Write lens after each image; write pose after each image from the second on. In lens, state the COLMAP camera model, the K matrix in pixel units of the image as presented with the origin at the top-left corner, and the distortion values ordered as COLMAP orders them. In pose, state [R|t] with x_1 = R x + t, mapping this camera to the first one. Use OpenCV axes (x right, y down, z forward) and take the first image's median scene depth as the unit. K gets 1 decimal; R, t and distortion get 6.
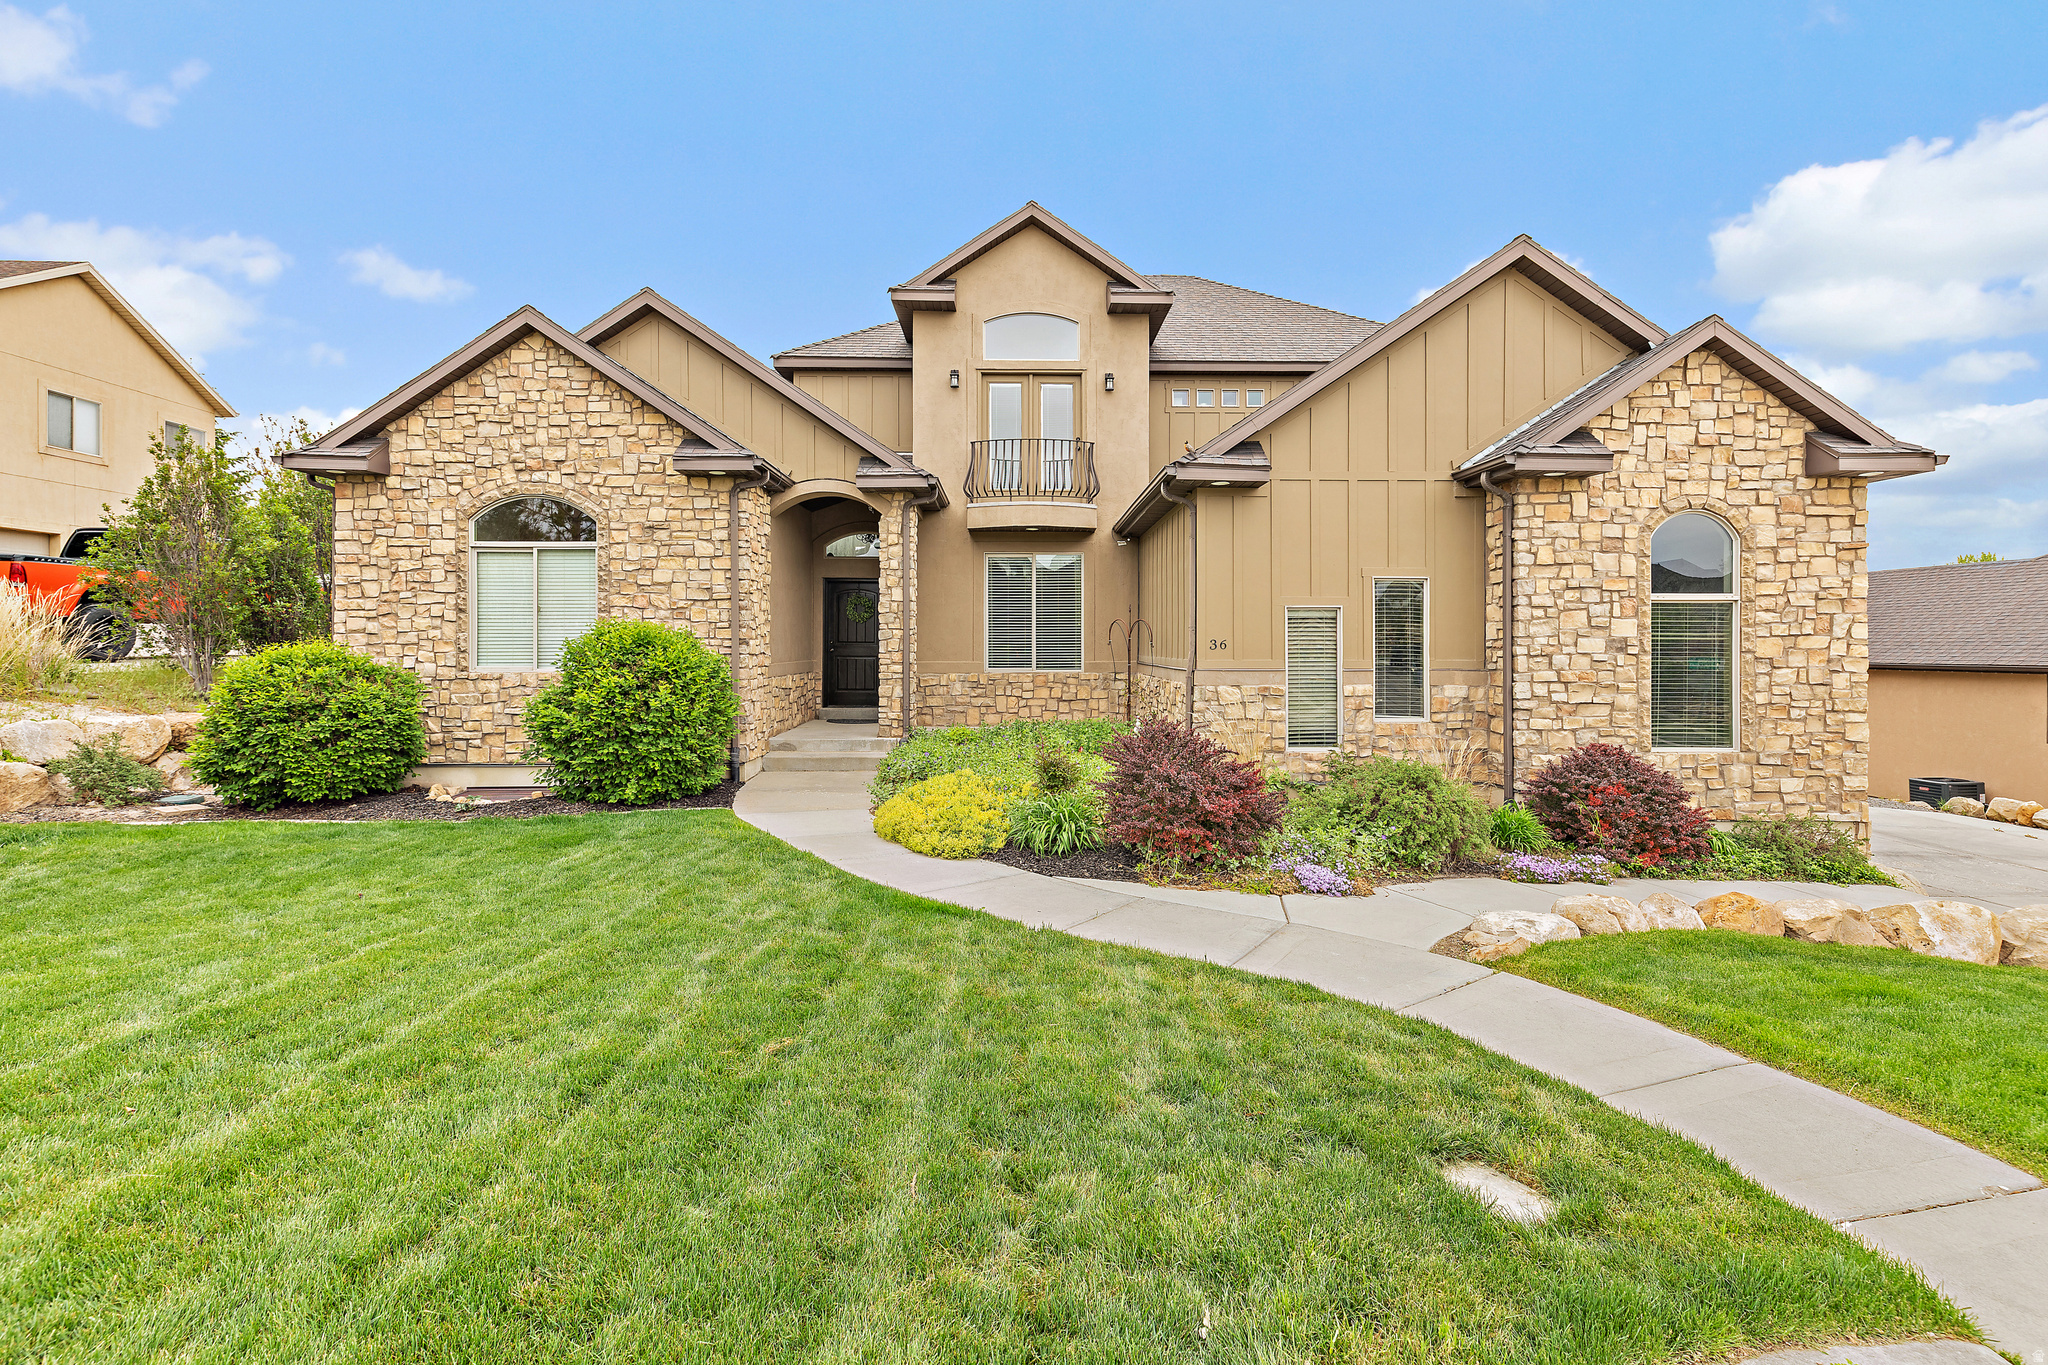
lens RADIAL K [[952.4, 0, 1035.5], [0, 952.4, 646.6], [0, 0, 1]] dist [0.005124, -0.000872]
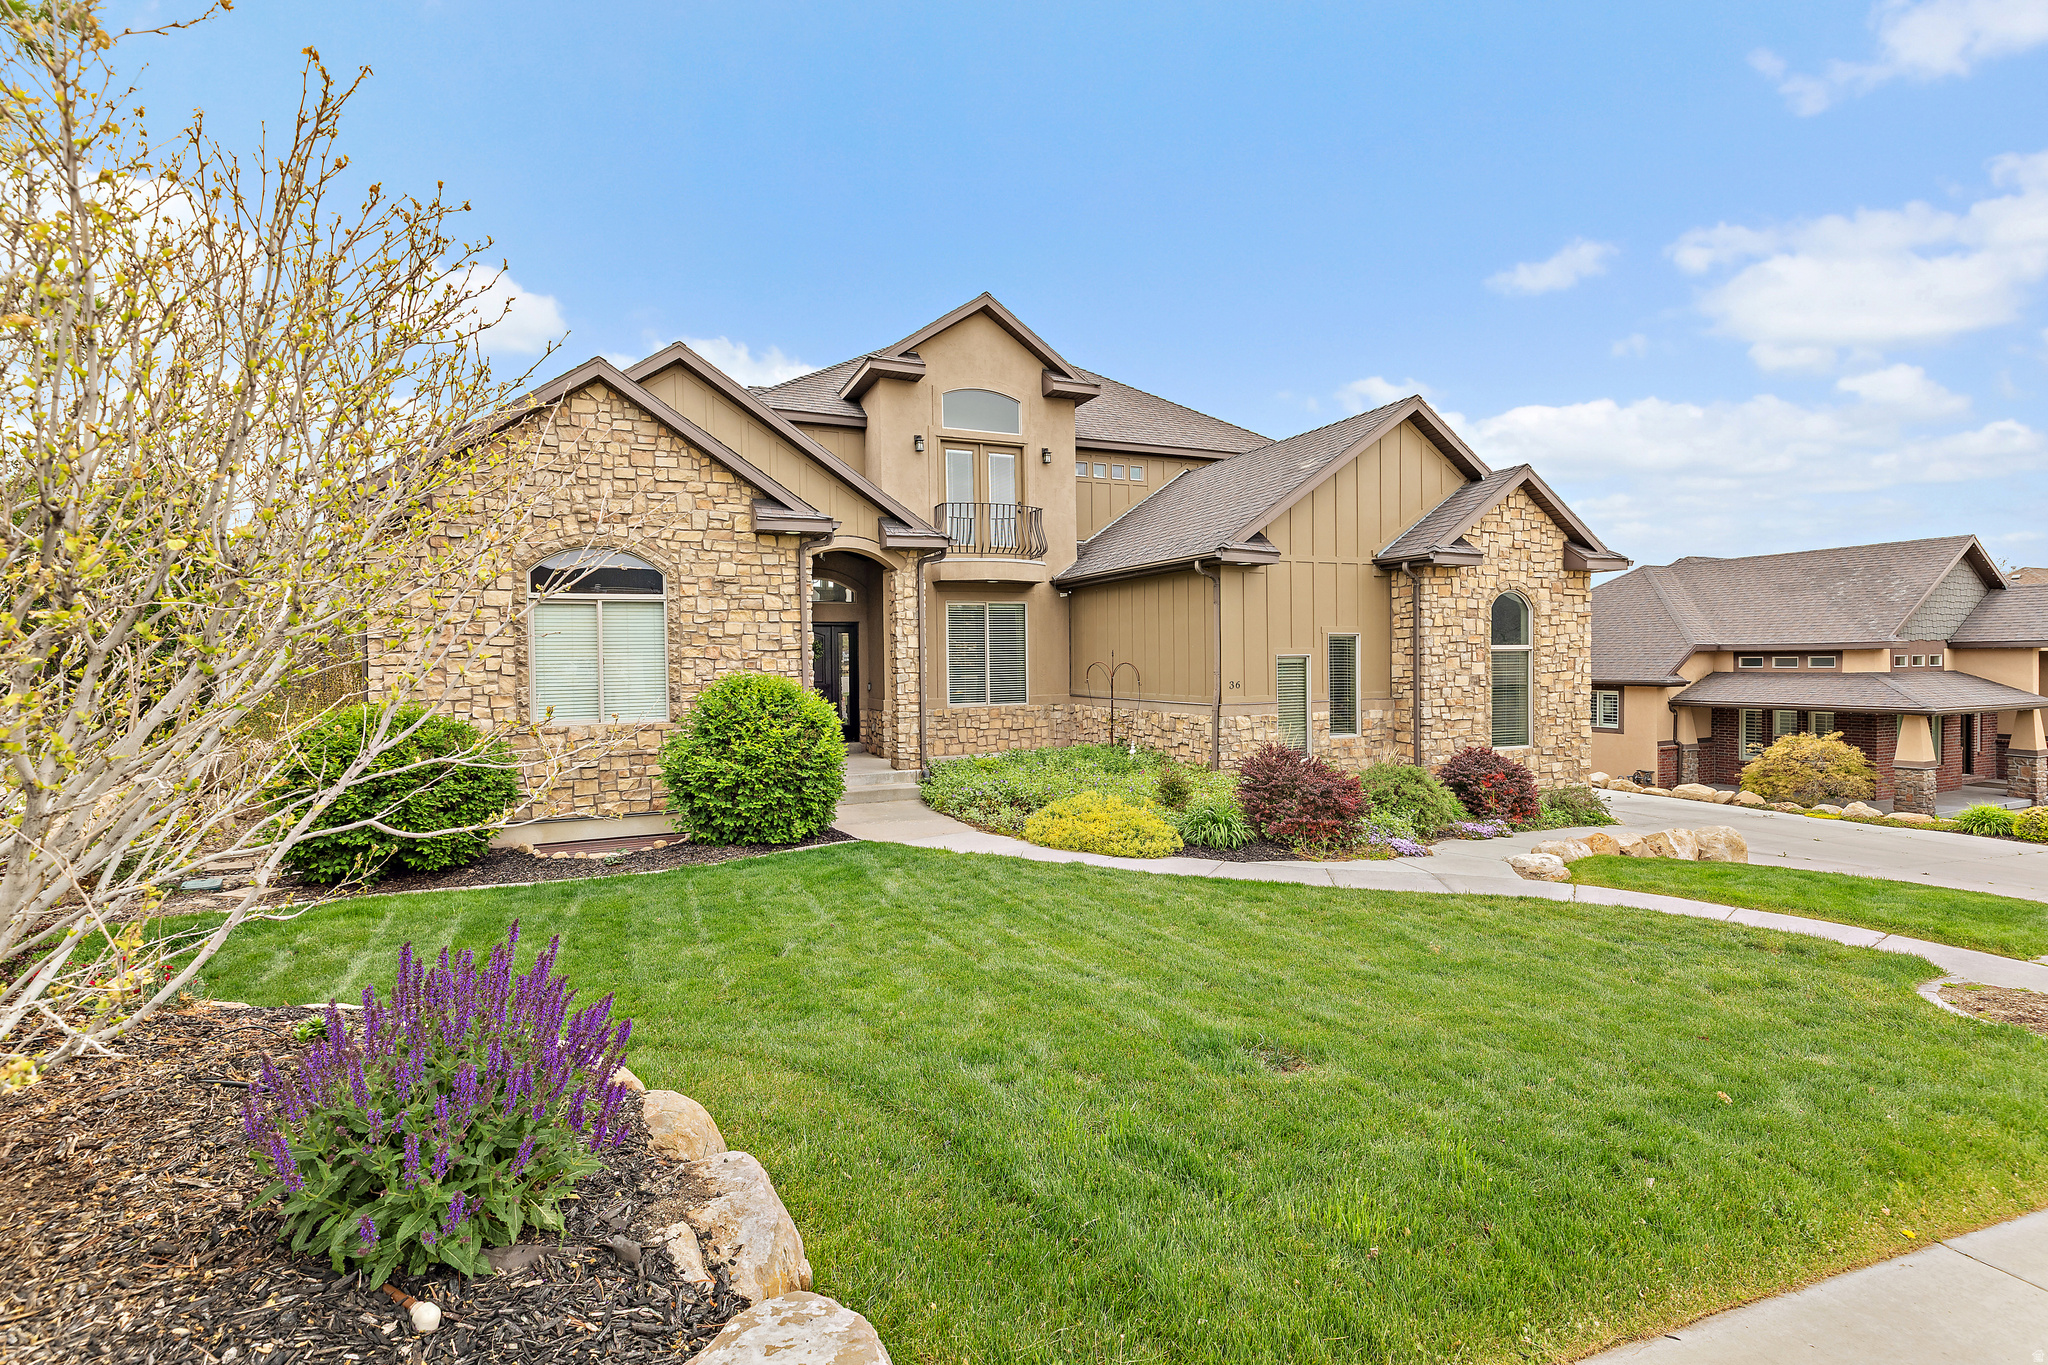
lens RADIAL K [[952.4, 0, 1032.2], [0, 952.4, 686.5], [0, 0, 1]] dist [0.005124, -0.000872]
pose [[0.924467, -0.023215, 0.380555, -0.492373], [0.013957, 0.999536, 0.027069, -0.034223], [-0.381007, -0.019713, 0.924362, -0.096556]]
